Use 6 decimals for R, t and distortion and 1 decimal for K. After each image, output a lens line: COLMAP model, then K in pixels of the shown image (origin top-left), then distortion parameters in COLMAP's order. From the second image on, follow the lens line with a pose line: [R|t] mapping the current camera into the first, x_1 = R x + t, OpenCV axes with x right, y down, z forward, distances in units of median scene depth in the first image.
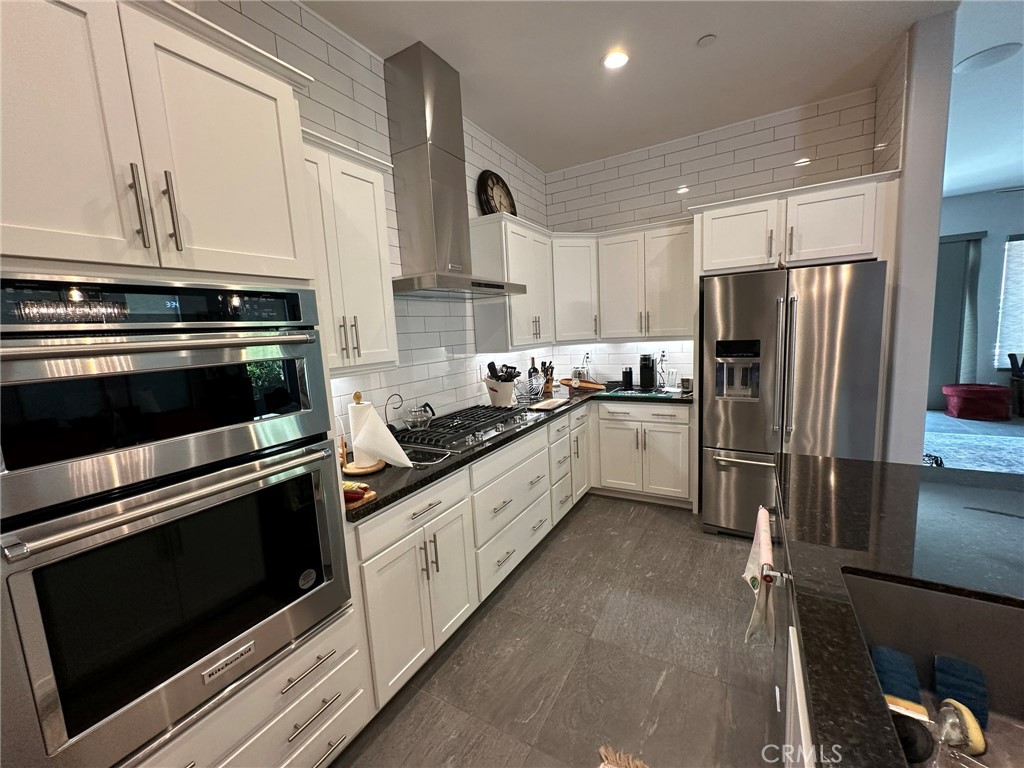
lens RADIAL K [[410.8, 0, 513.3], [0, 410.8, 381.7], [0, 0, 1]] dist [0.000093, 0.000653]
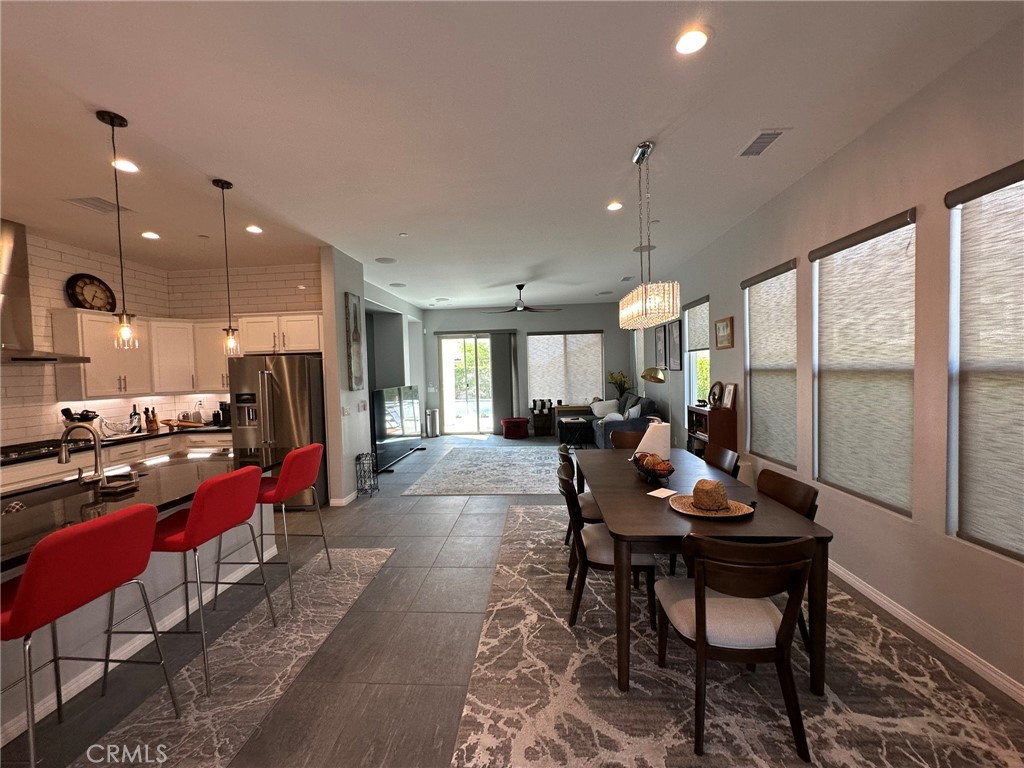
lens RADIAL K [[410.8, 0, 513.5], [0, 410.8, 382.0], [0, 0, 1]] dist [0.000093, 0.000653]
pose [[0.893805, 0.013841, 0.448243, 0.658557], [0.036353, 0.993998, -0.103181, 0.062077], [-0.446981, 0.108518, 0.887937, -0.918978]]
